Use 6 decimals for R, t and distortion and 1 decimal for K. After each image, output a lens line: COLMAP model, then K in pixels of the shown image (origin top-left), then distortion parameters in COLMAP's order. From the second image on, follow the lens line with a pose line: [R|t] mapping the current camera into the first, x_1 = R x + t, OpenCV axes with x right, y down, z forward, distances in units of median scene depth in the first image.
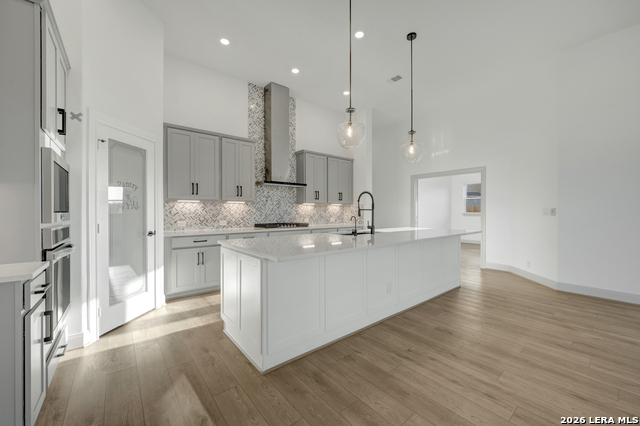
lens RADIAL K [[249.6, 0, 322.8], [0, 249.6, 212.3], [0, 0, 1]] dist [-0.000789, -0.000103]
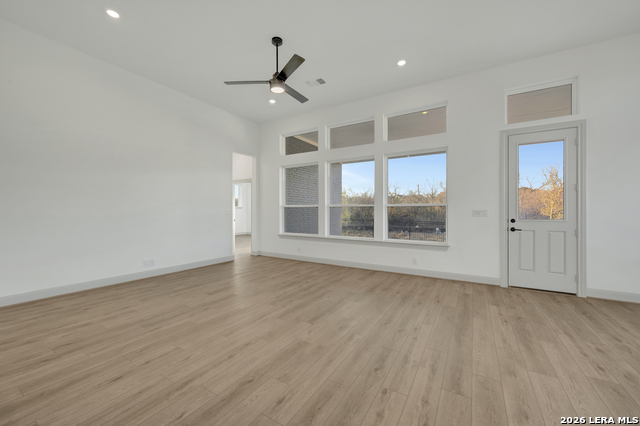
lens RADIAL K [[252.7, 0, 320.6], [0, 252.7, 212.3], [0, 0, 1]] dist [0.000366, -0.000049]
pose [[-0.326176, -0.002013, 0.945307, -0.151059], [0.000285, 0.999997, 0.002227, -0.000999], [-0.945309, 0.000996, -0.326174, 0.234646]]
